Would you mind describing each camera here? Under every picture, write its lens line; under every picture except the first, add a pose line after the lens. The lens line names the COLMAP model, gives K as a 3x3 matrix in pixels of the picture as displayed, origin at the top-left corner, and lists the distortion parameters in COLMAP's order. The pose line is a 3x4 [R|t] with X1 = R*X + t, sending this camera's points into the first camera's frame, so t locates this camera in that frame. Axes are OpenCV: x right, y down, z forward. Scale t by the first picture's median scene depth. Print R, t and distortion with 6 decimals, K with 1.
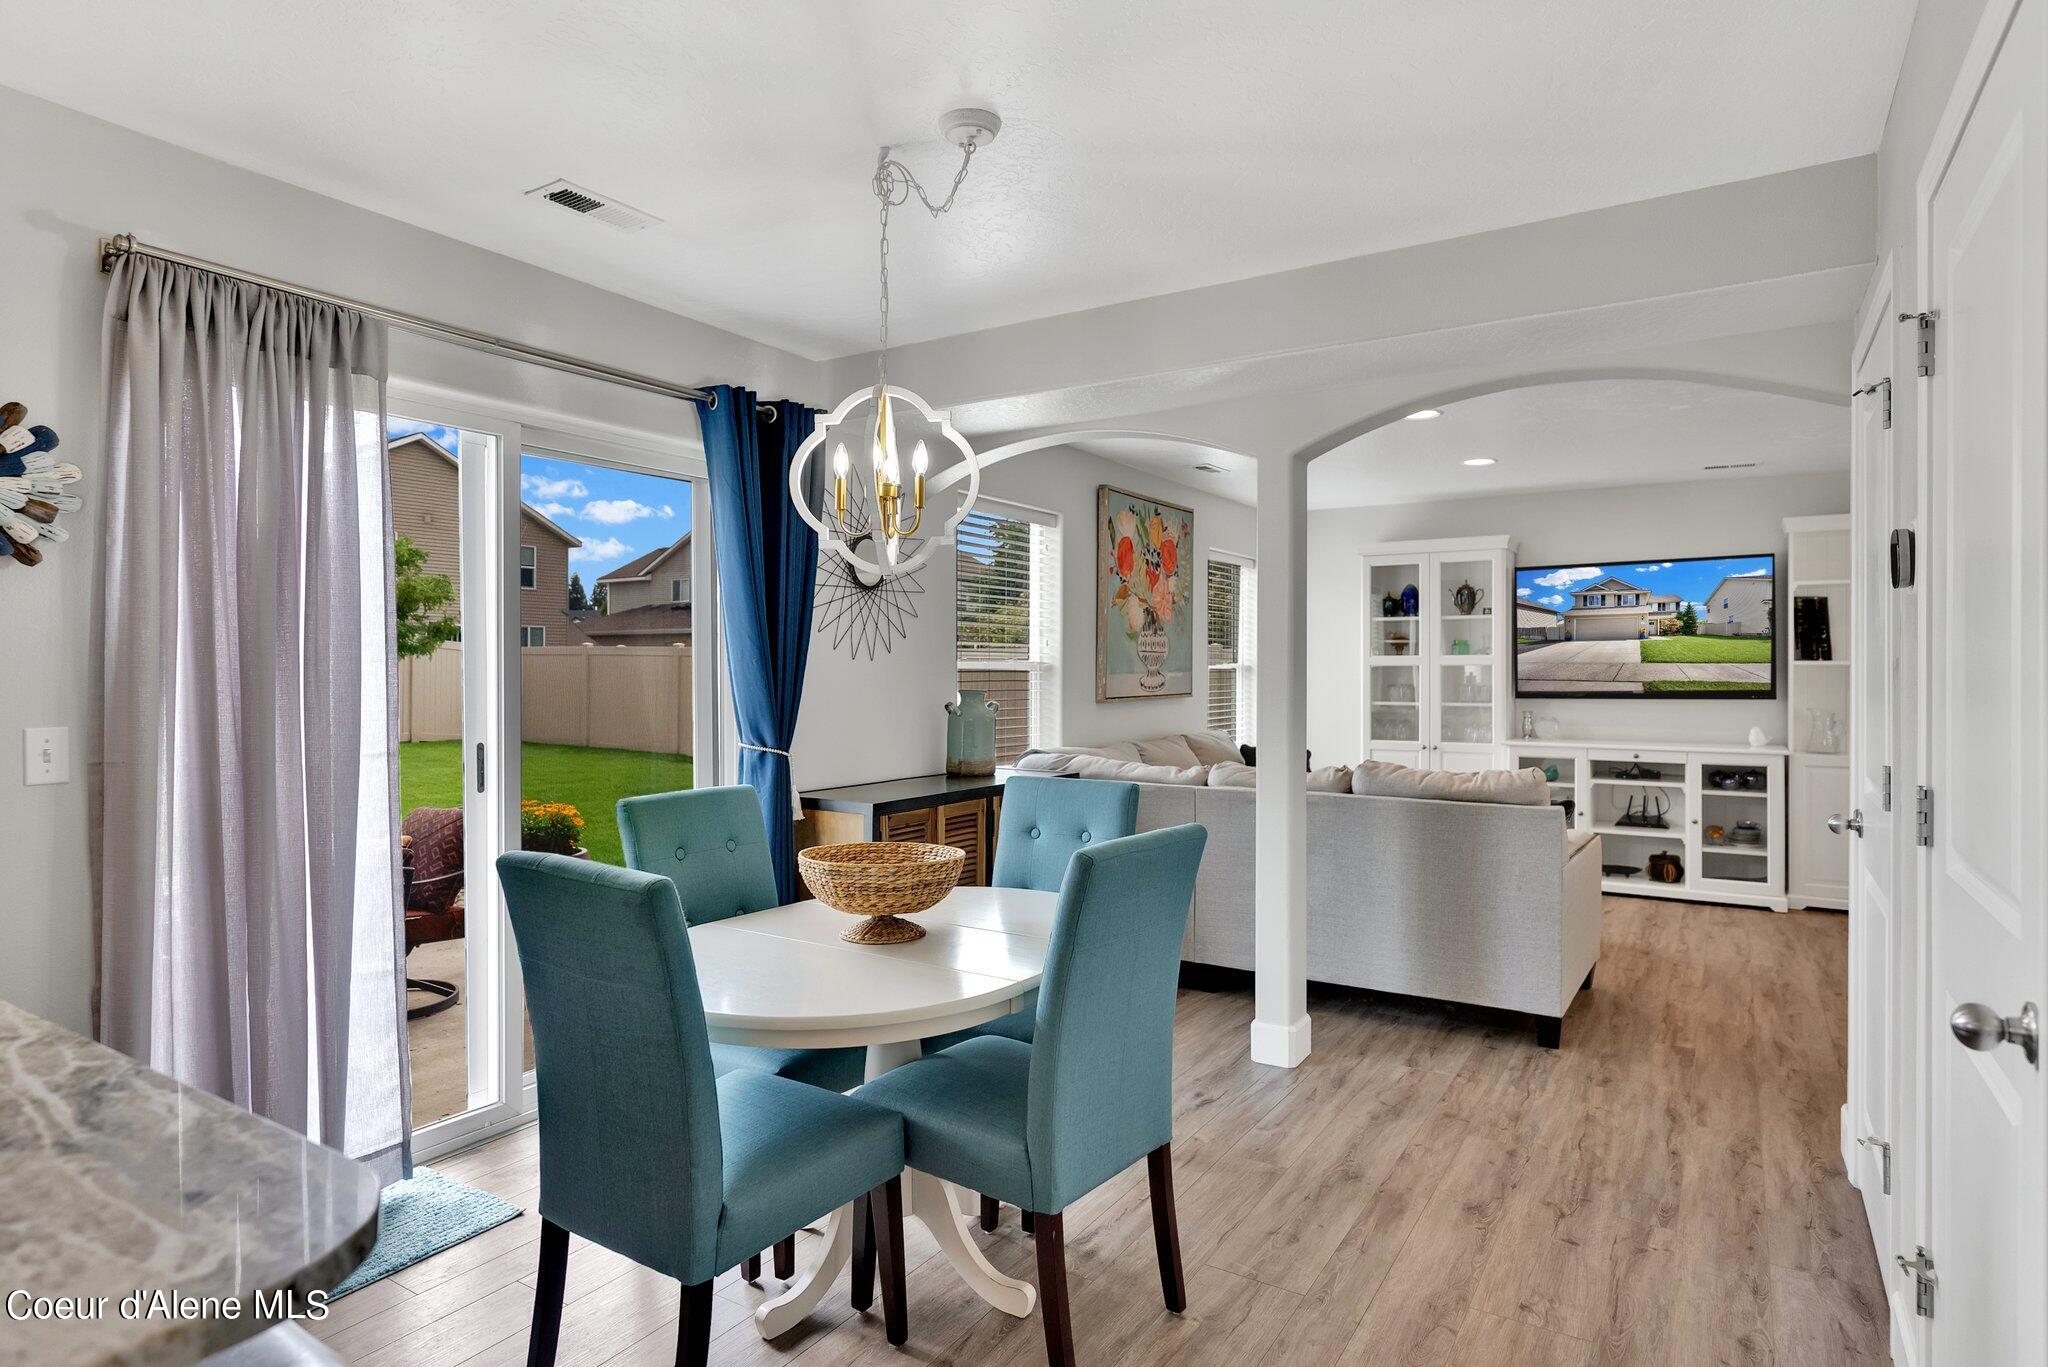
lens RADIAL K [[1119.0, 0, 1007.1], [0, 1119.0, 664.4], [0, 0, 1]] dist [-0.004653, 0.002441]
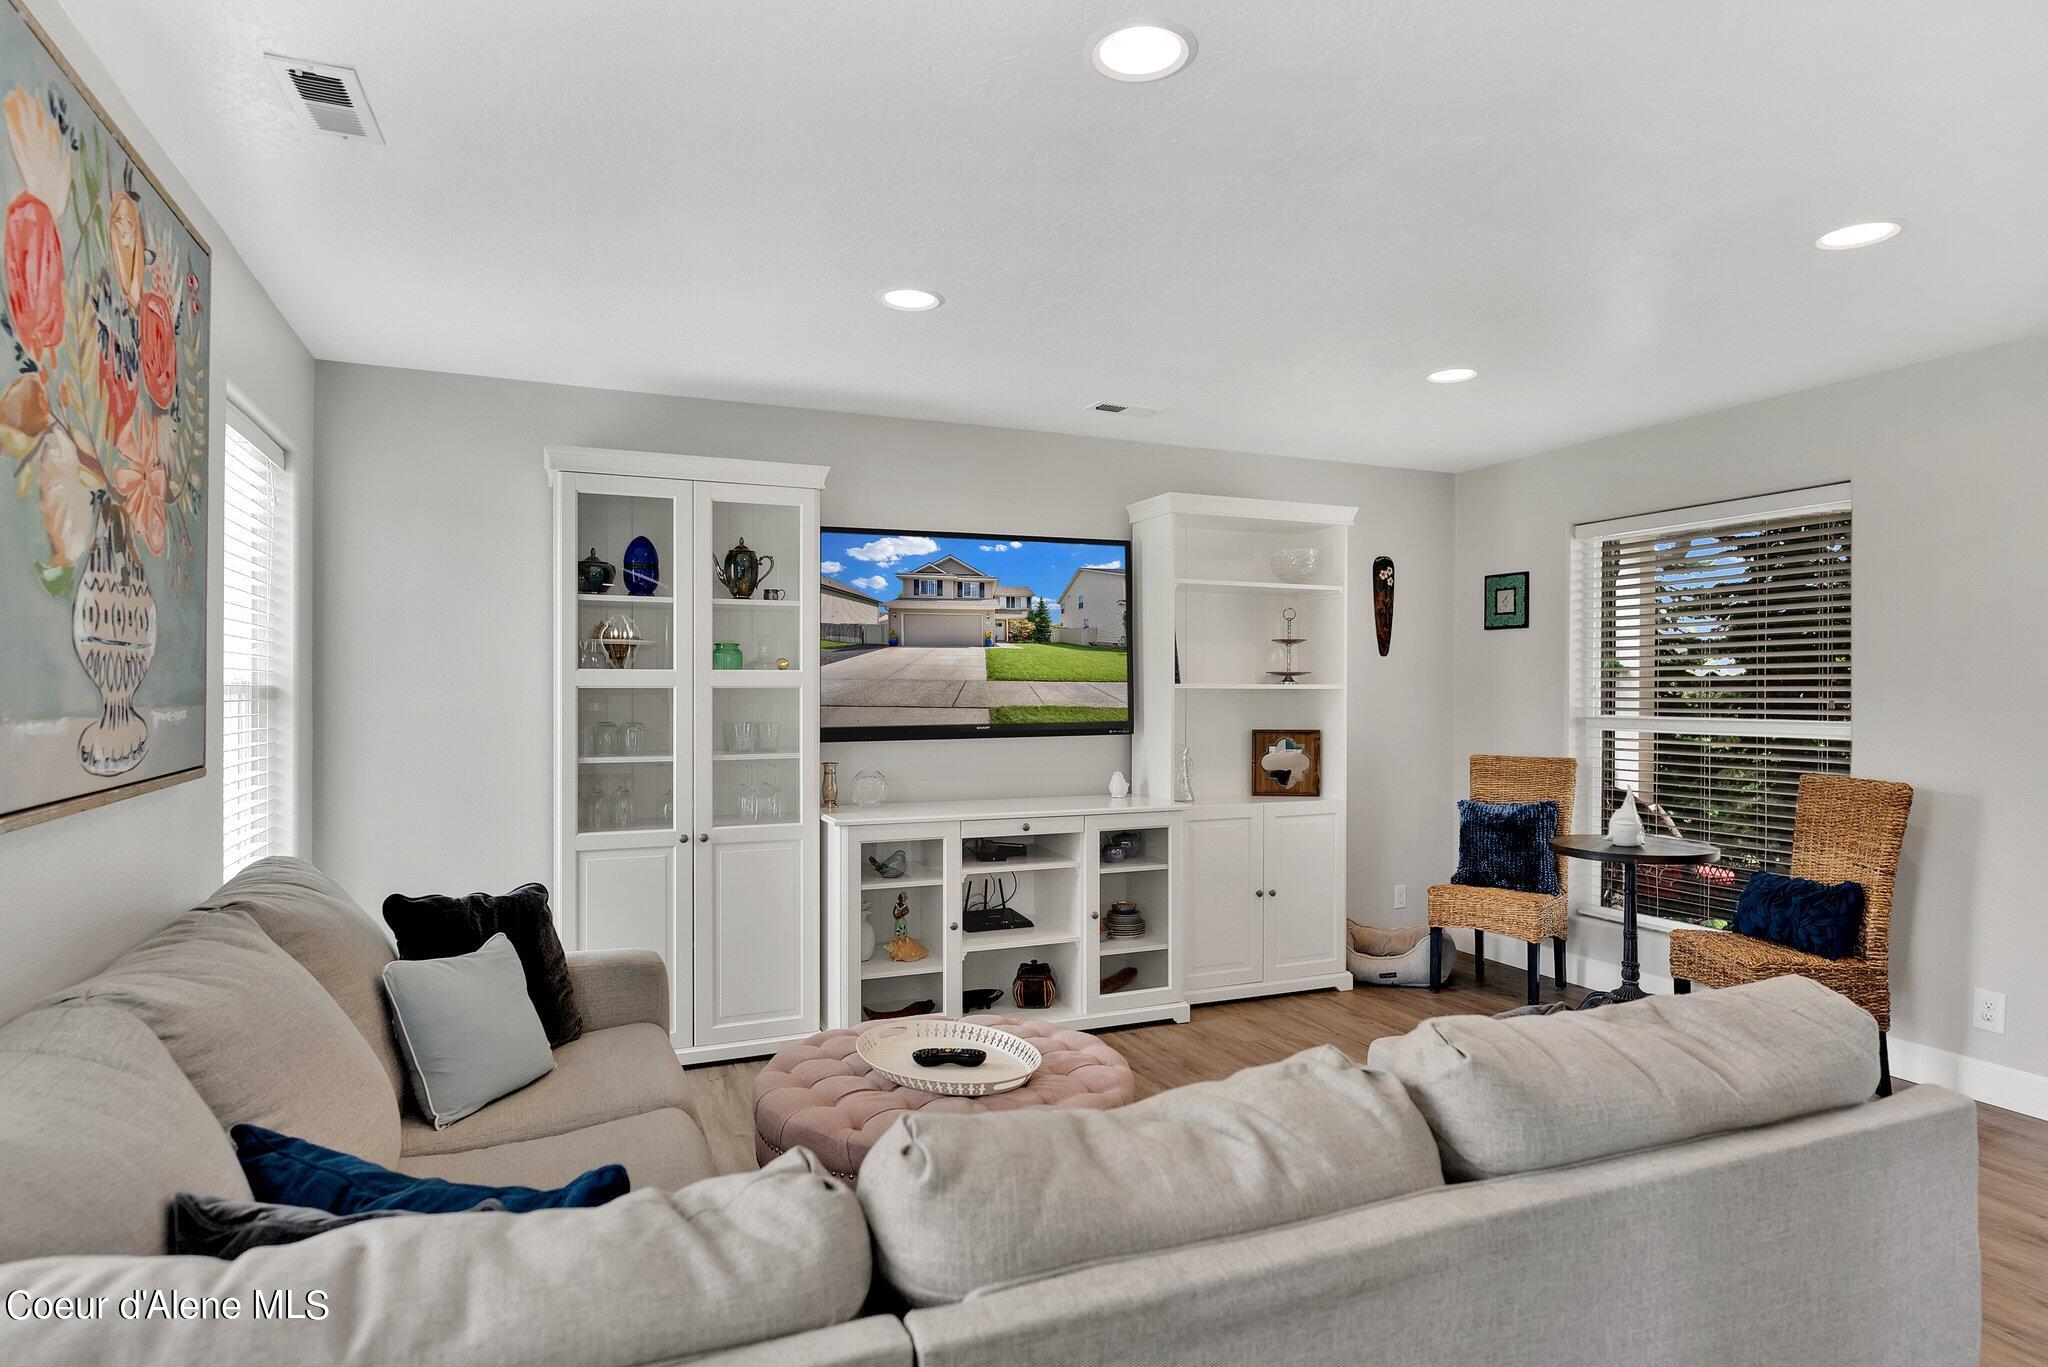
lens RADIAL K [[1119.0, 0, 1025.9], [0, 1119.0, 661.5], [0, 0, 1]] dist [-0.004653, 0.002441]
pose [[0.570315, 0.018420, 0.821220, 0.022471], [-0.002214, 0.999779, -0.020887, -0.000254], [-0.821423, 0.010094, 0.570230, 0.595735]]
